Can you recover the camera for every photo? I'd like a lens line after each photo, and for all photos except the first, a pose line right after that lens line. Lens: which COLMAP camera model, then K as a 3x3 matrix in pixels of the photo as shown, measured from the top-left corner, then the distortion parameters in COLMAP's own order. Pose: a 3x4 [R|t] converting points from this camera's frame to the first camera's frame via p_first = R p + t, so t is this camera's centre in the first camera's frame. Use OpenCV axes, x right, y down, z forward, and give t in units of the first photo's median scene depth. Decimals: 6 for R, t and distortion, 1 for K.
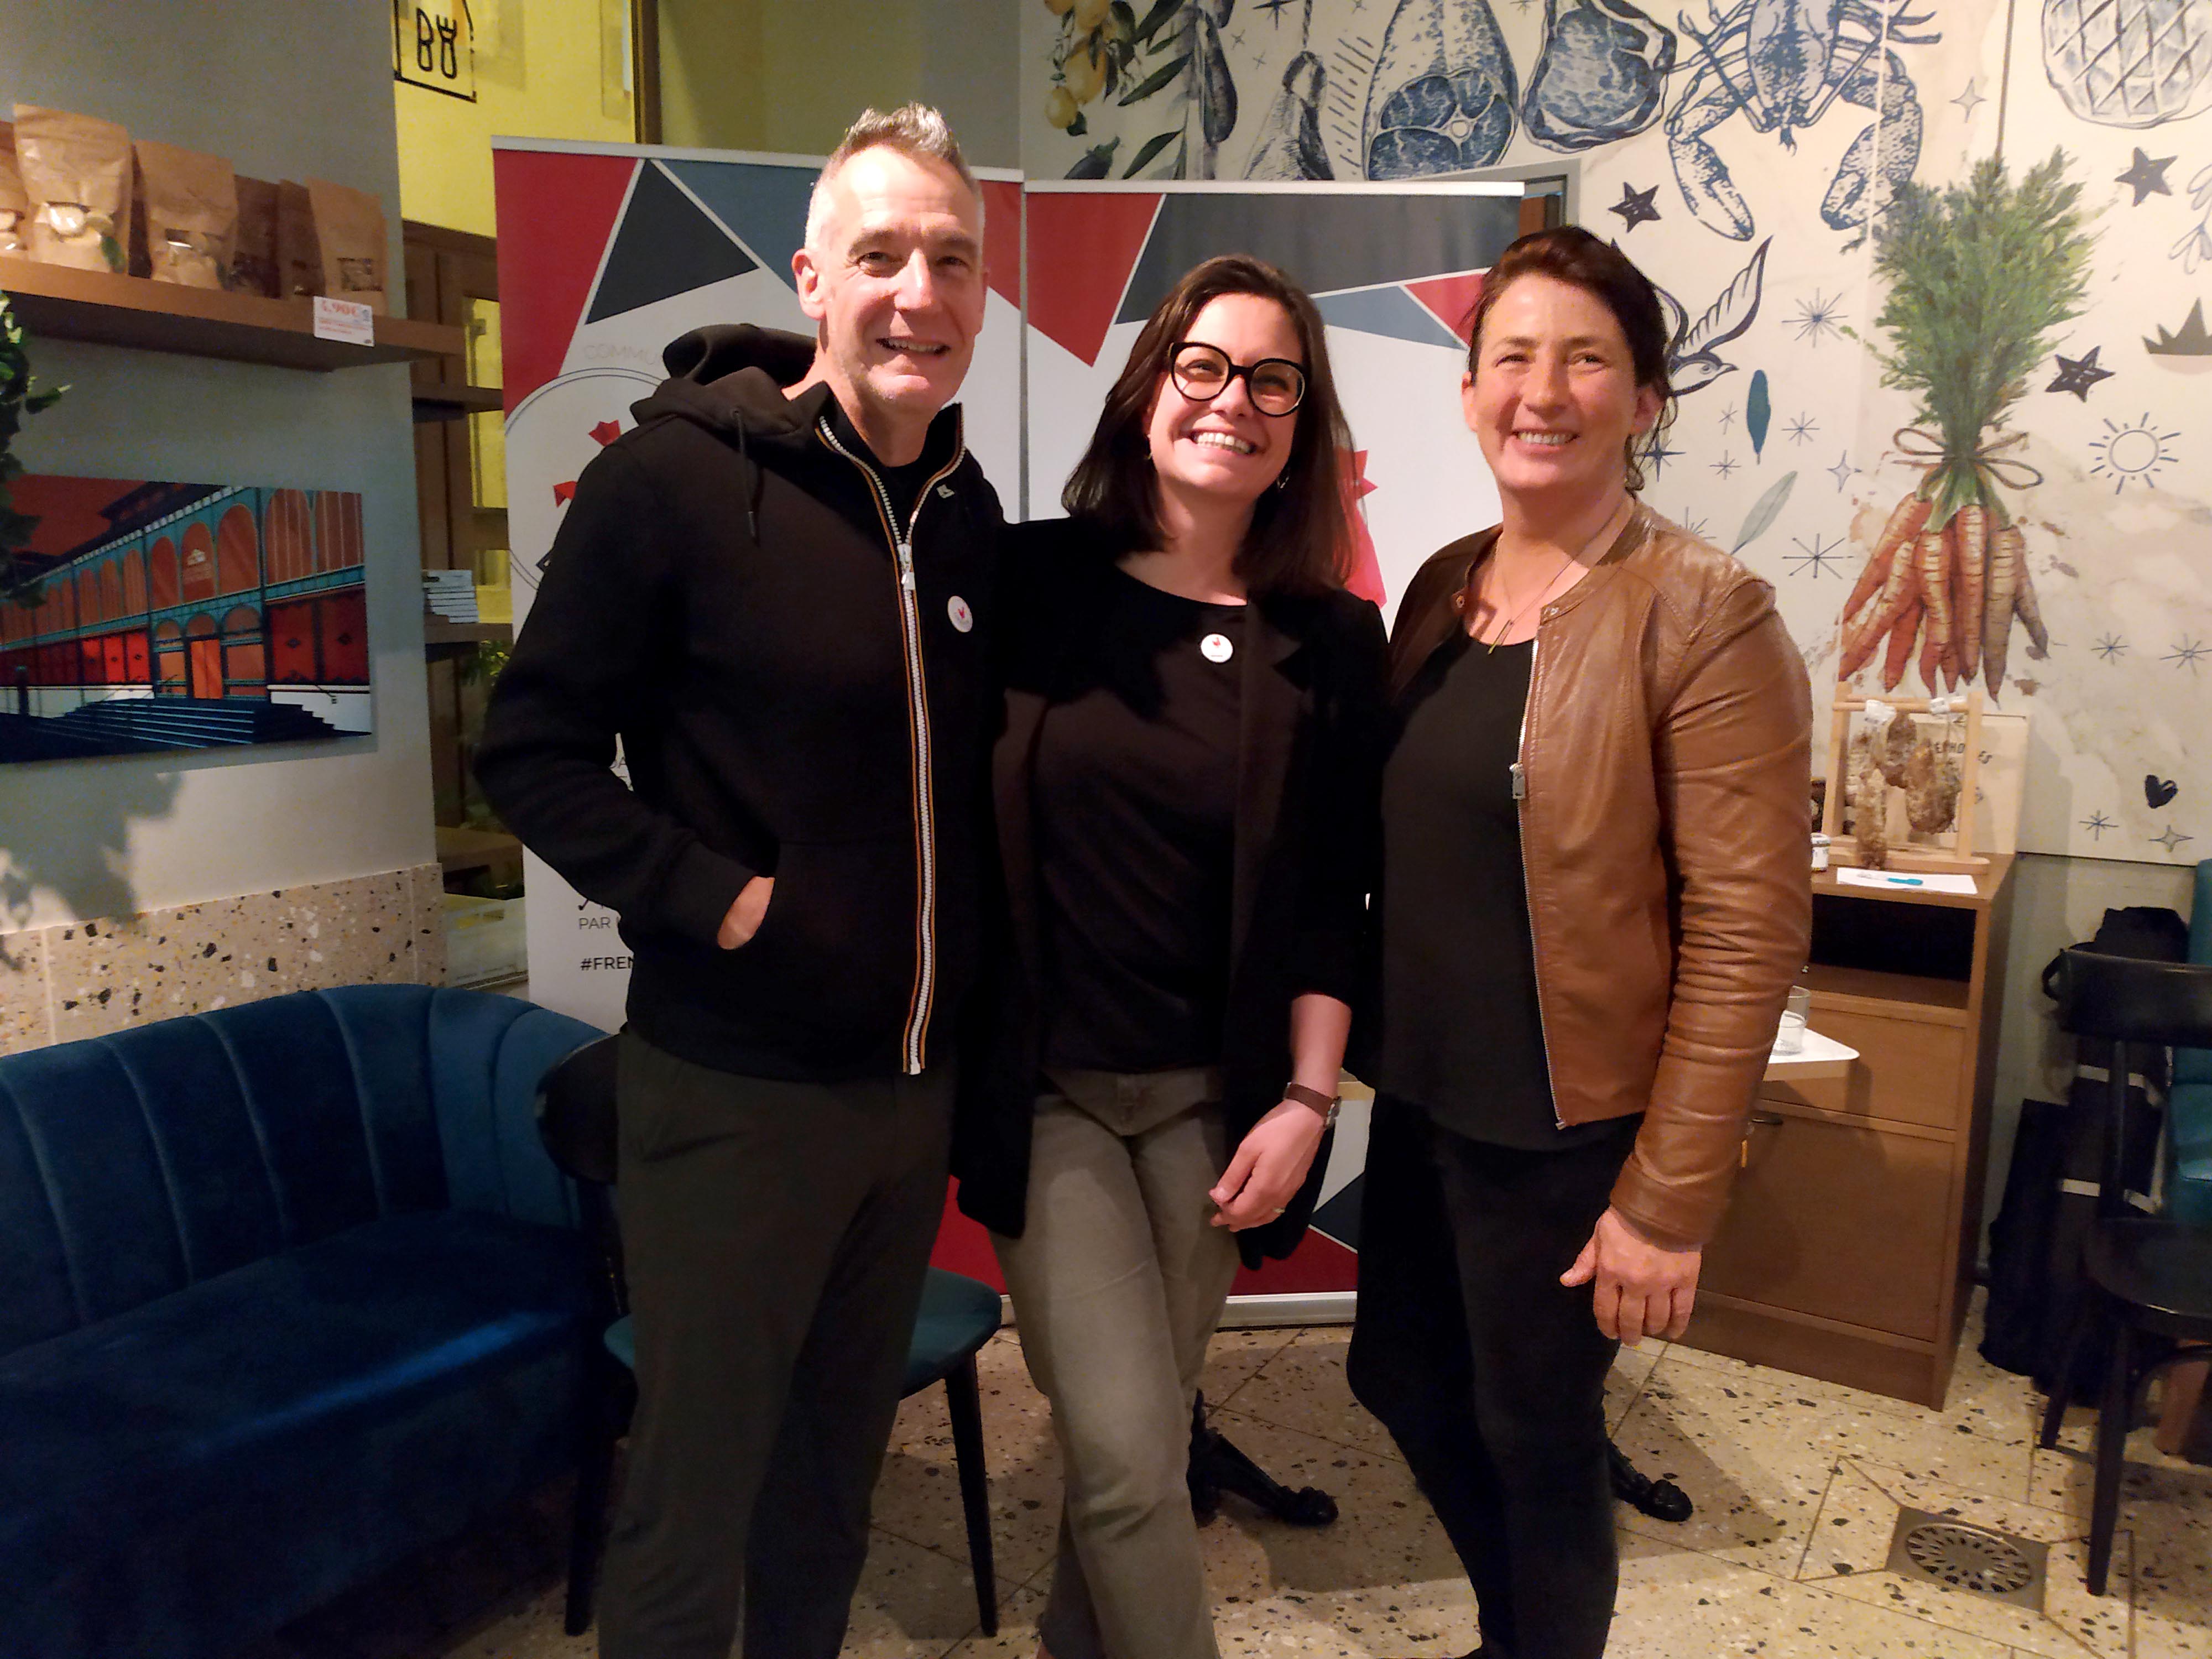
lens RADIAL K [[1654.9, 0, 1114.8], [0, 1654.9, 822.2], [0, 0, 1]] dist [0.008252, -0.016896]
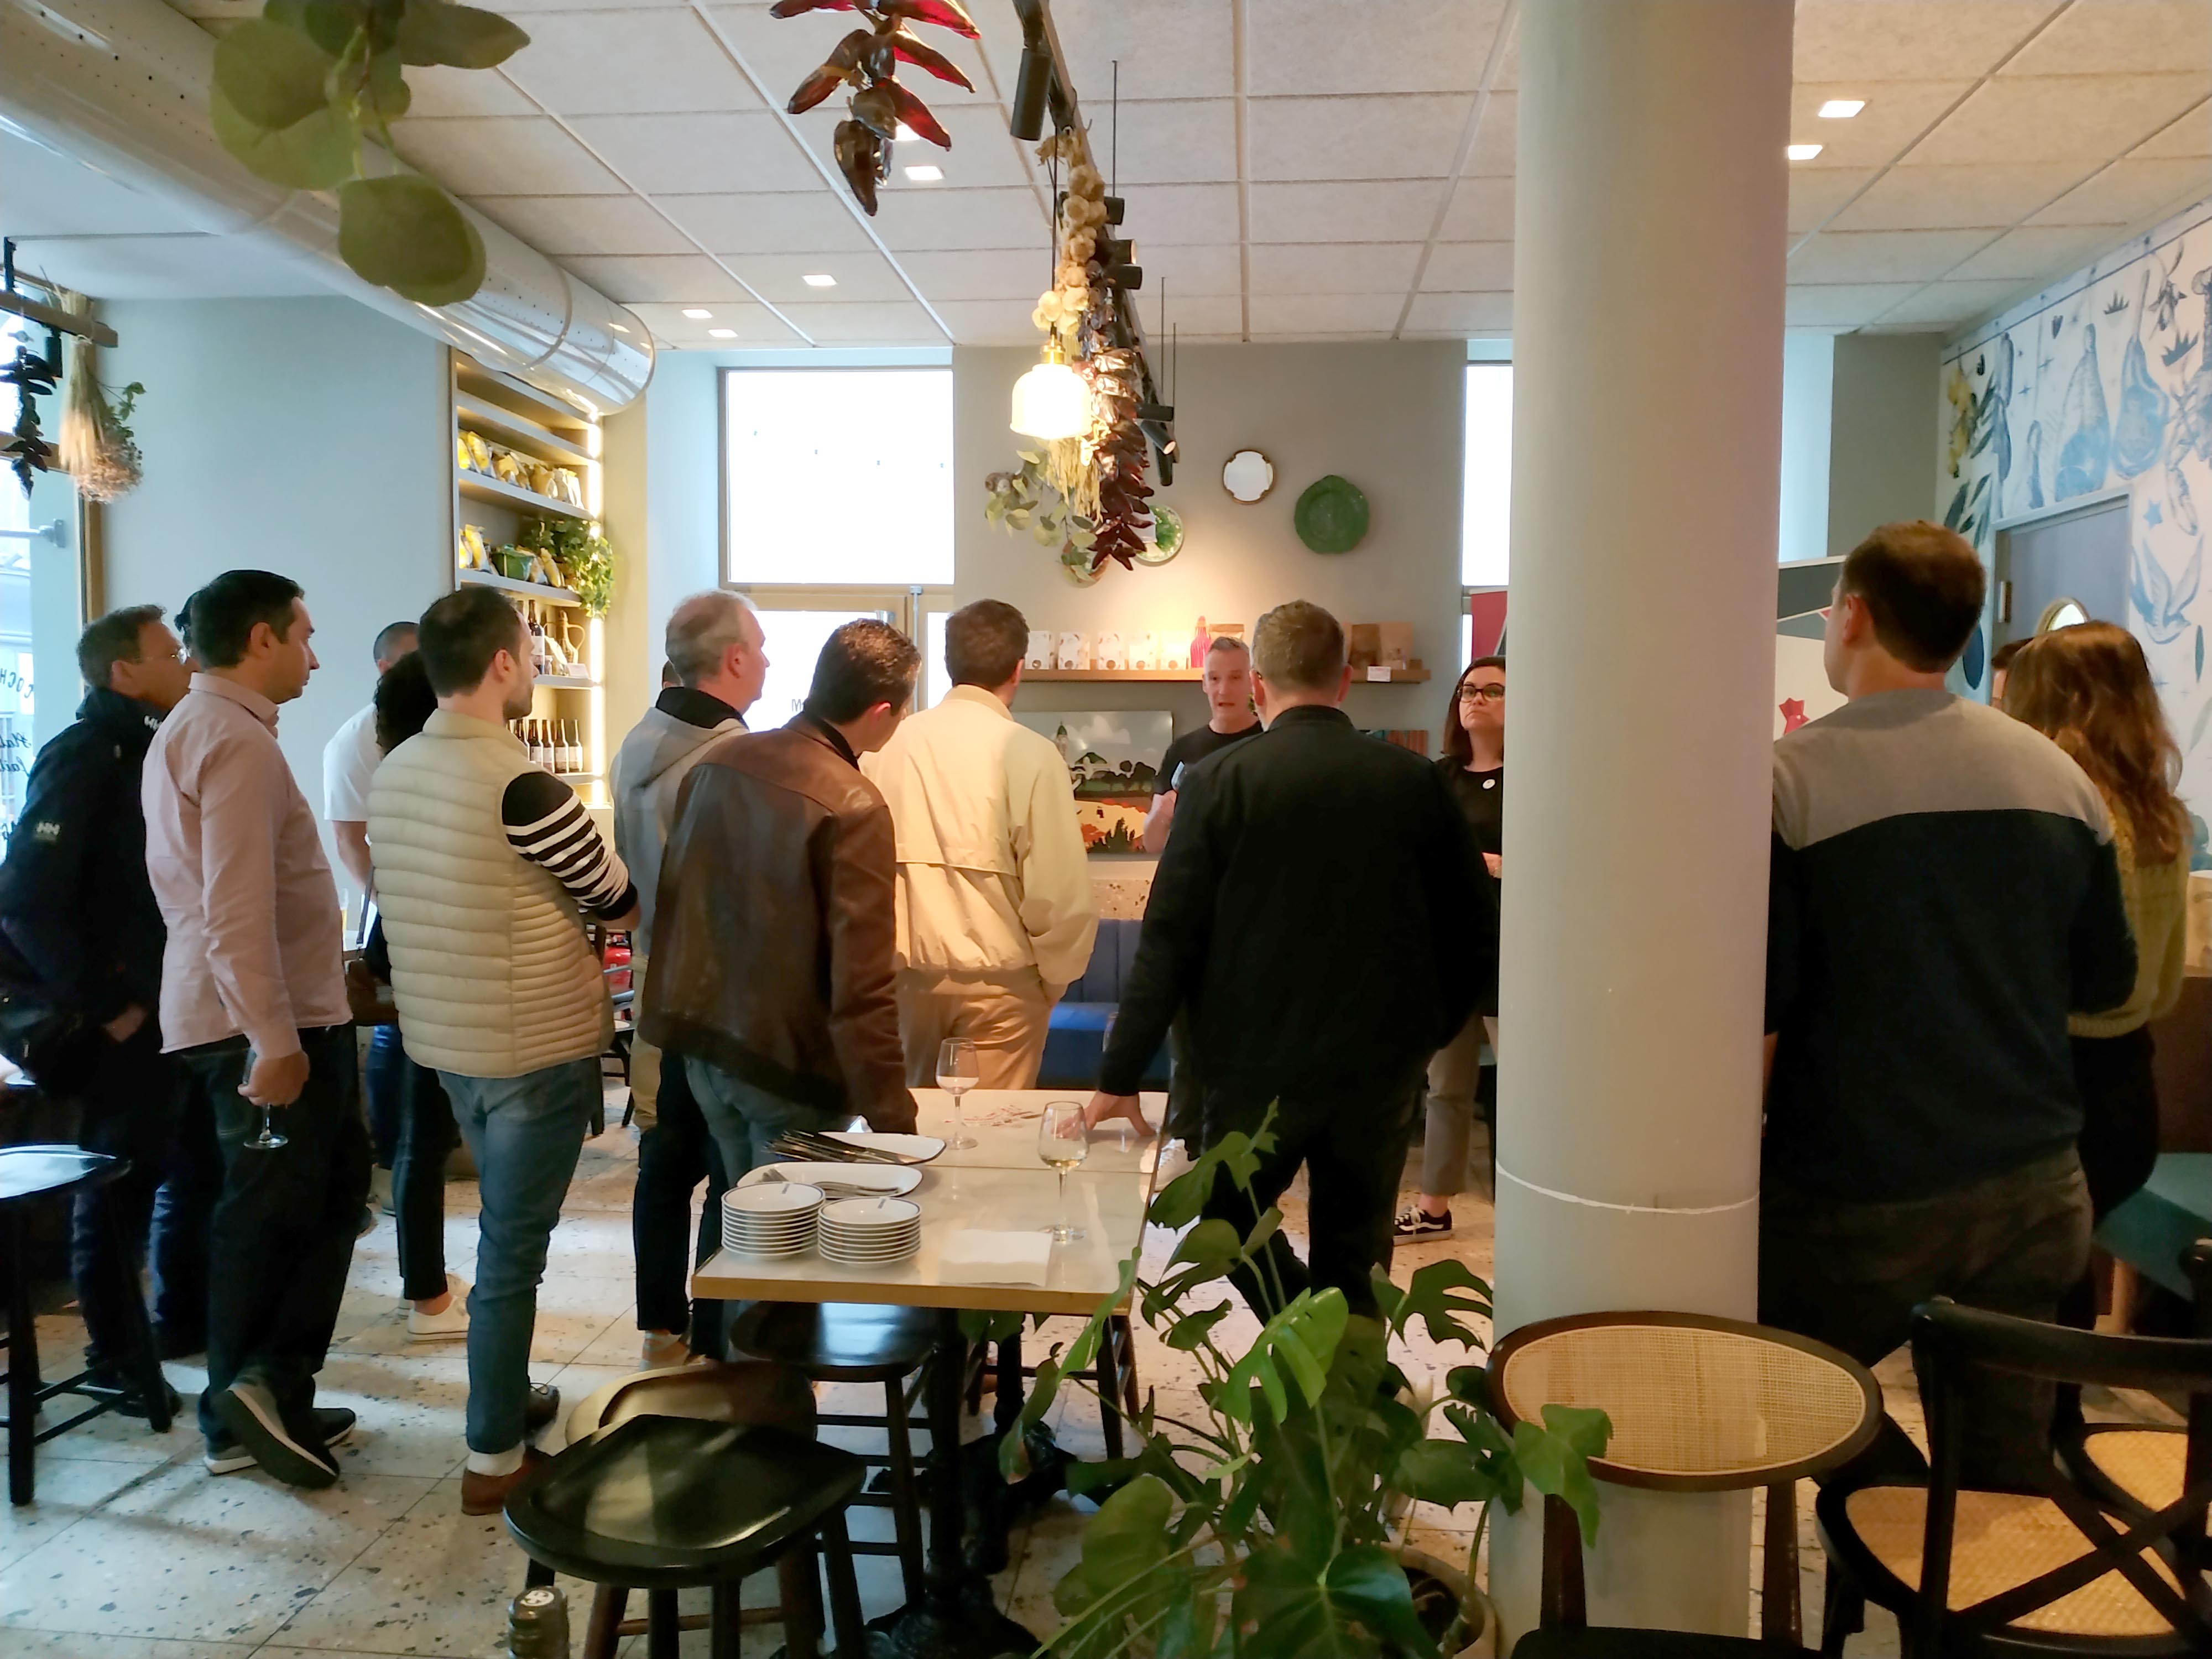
lens RADIAL K [[1654.9, 0, 1068.5], [0, 1654.9, 837.0], [0, 0, 1]] dist [0.008252, -0.016896]
pose [[0.431812, 0.048809, -0.900642, 1.295358], [-0.129014, 0.991610, -0.008116, 0.043153], [0.892689, 0.119700, 0.434486, -0.461359]]
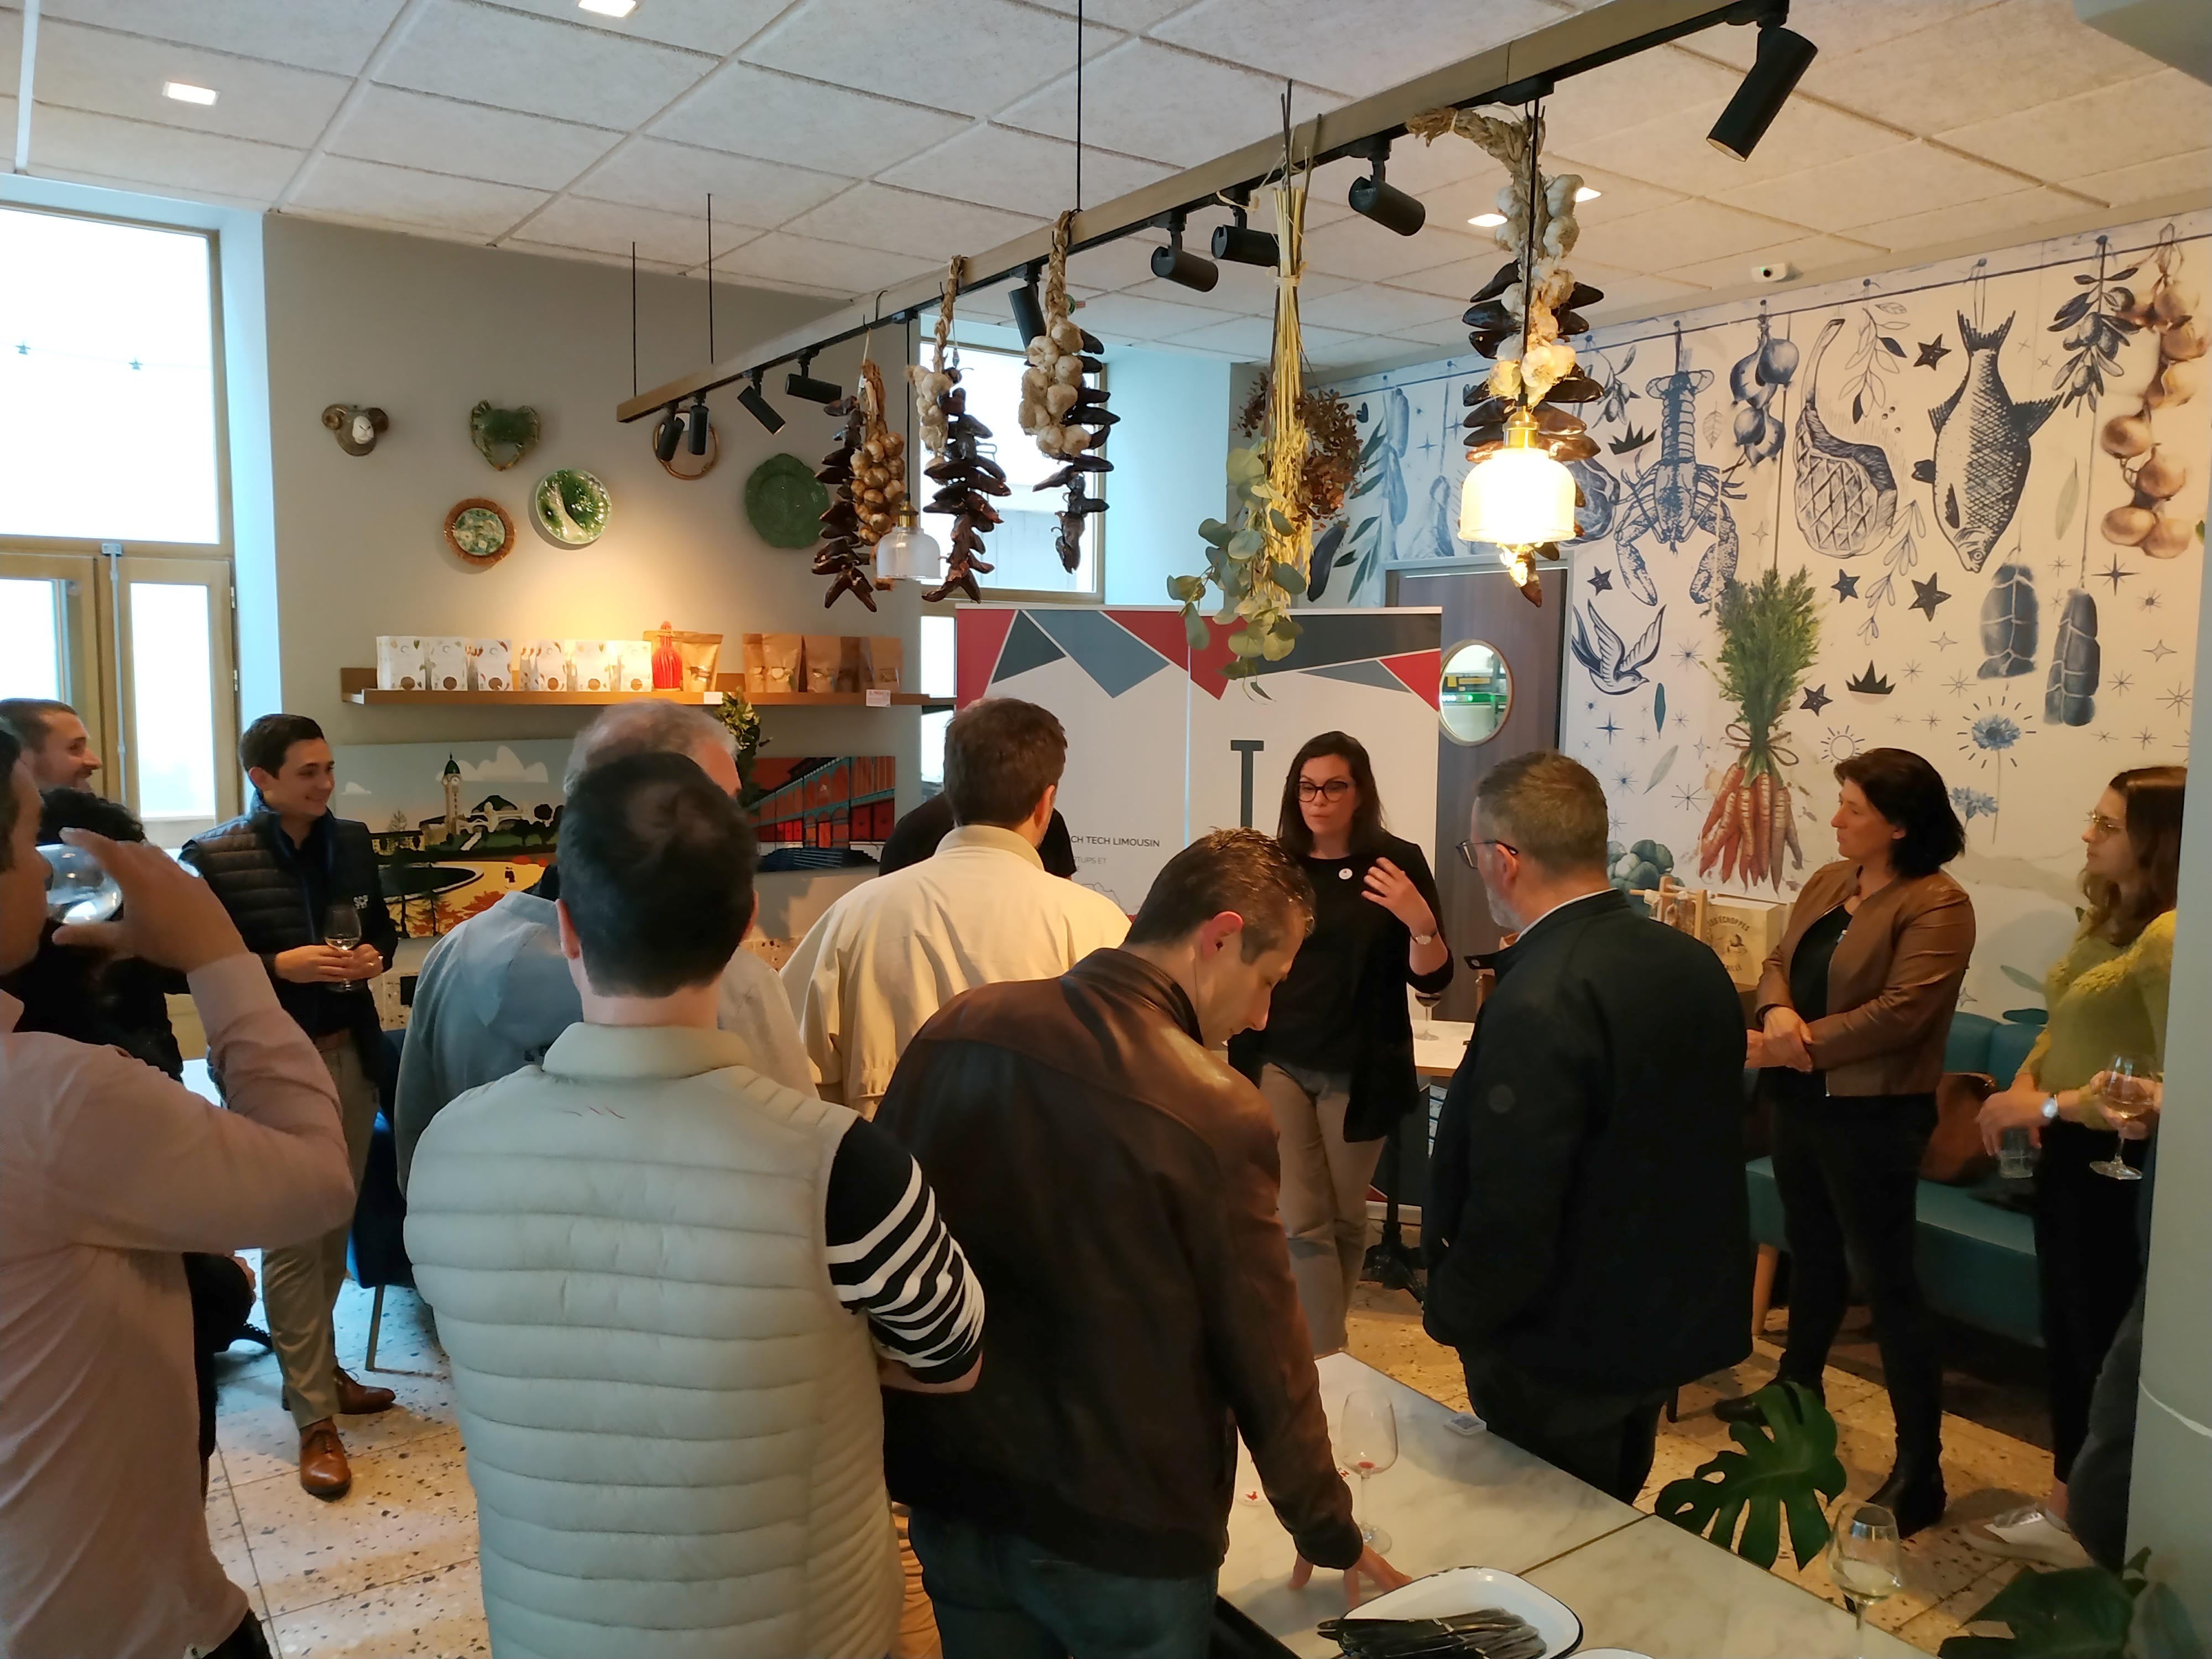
lens RADIAL K [[1654.9, 0, 1111.3], [0, 1654.9, 821.1], [0, 0, 1]] dist [0.008252, -0.016896]
pose [[0.916980, 0.045415, -0.396340, 0.568026], [-0.065371, 0.997176, -0.036982, -0.040343], [0.393541, 0.059821, 0.917359, -0.746450]]
